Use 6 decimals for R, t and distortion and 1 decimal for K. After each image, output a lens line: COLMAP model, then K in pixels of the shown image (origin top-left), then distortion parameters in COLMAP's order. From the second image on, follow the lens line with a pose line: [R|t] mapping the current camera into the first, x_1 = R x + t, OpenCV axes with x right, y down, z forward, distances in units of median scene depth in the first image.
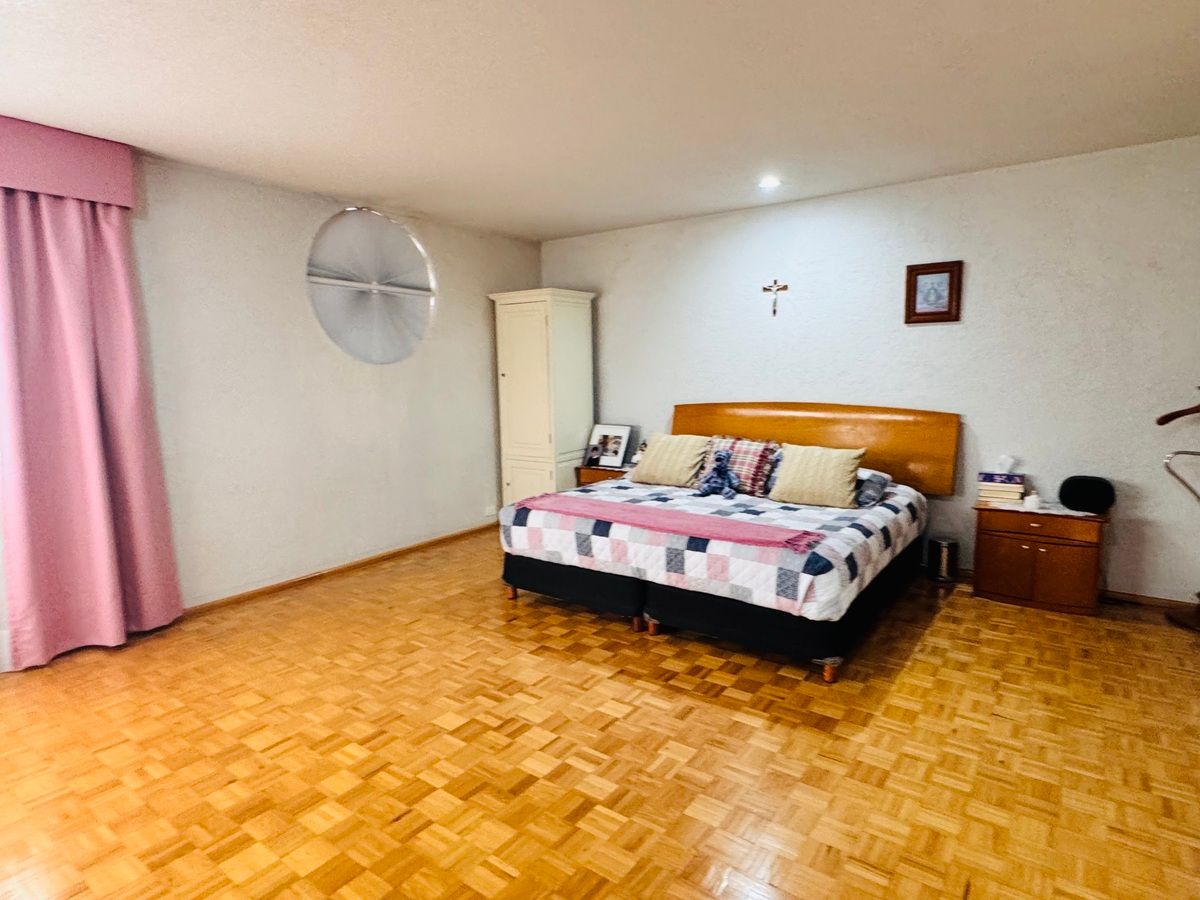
lens RADIAL K [[661.5, 0, 601.8], [0, 661.5, 455.1], [0, 0, 1]] dist [-0.006058, 0.000314]
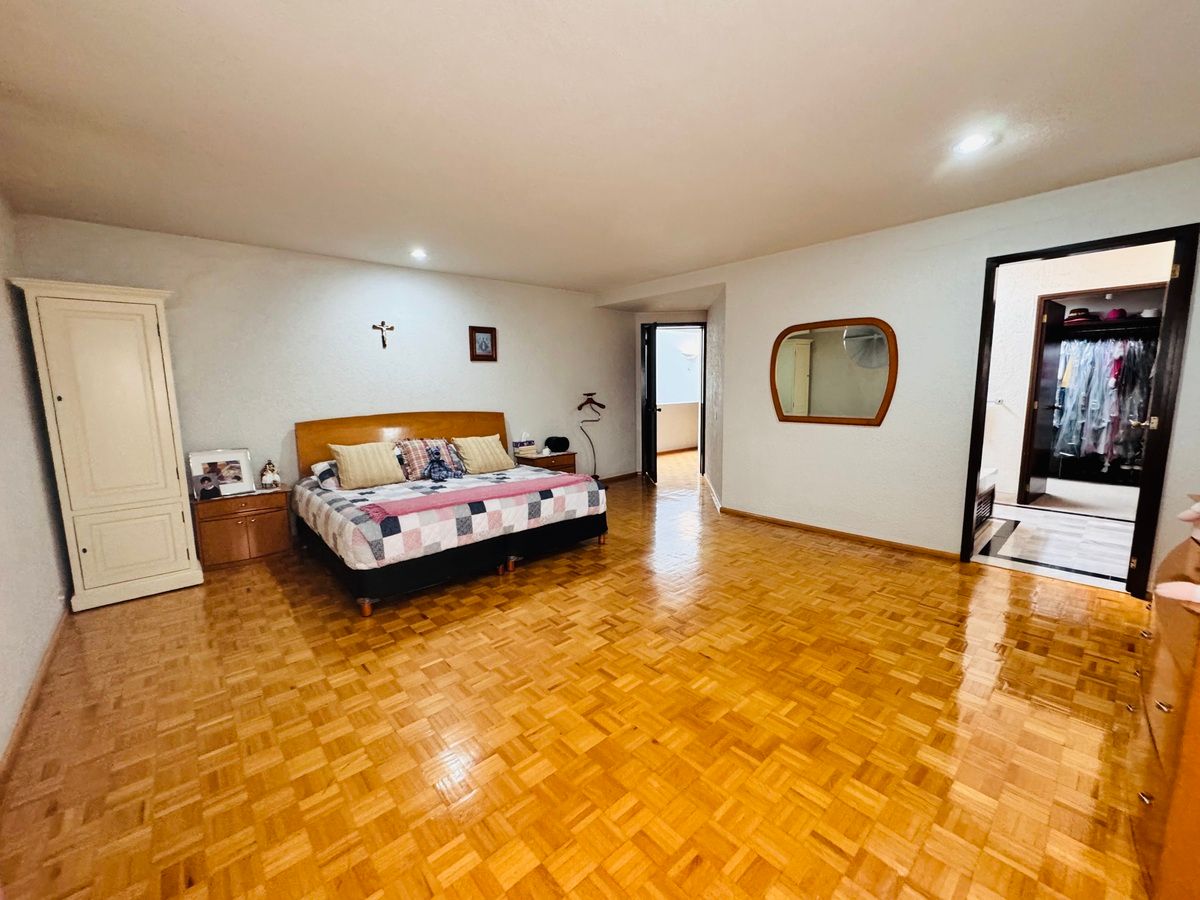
lens RADIAL K [[479.6, 0, 600.3], [0, 479.6, 451.4], [0, 0, 1]] dist [-0.001064, 0.000445]
pose [[0.219375, -0.124046, 0.967723, -0.837004], [0.142384, 0.985335, 0.094026, -0.051259], [-0.965195, 0.117161, 0.233820, 0.537976]]
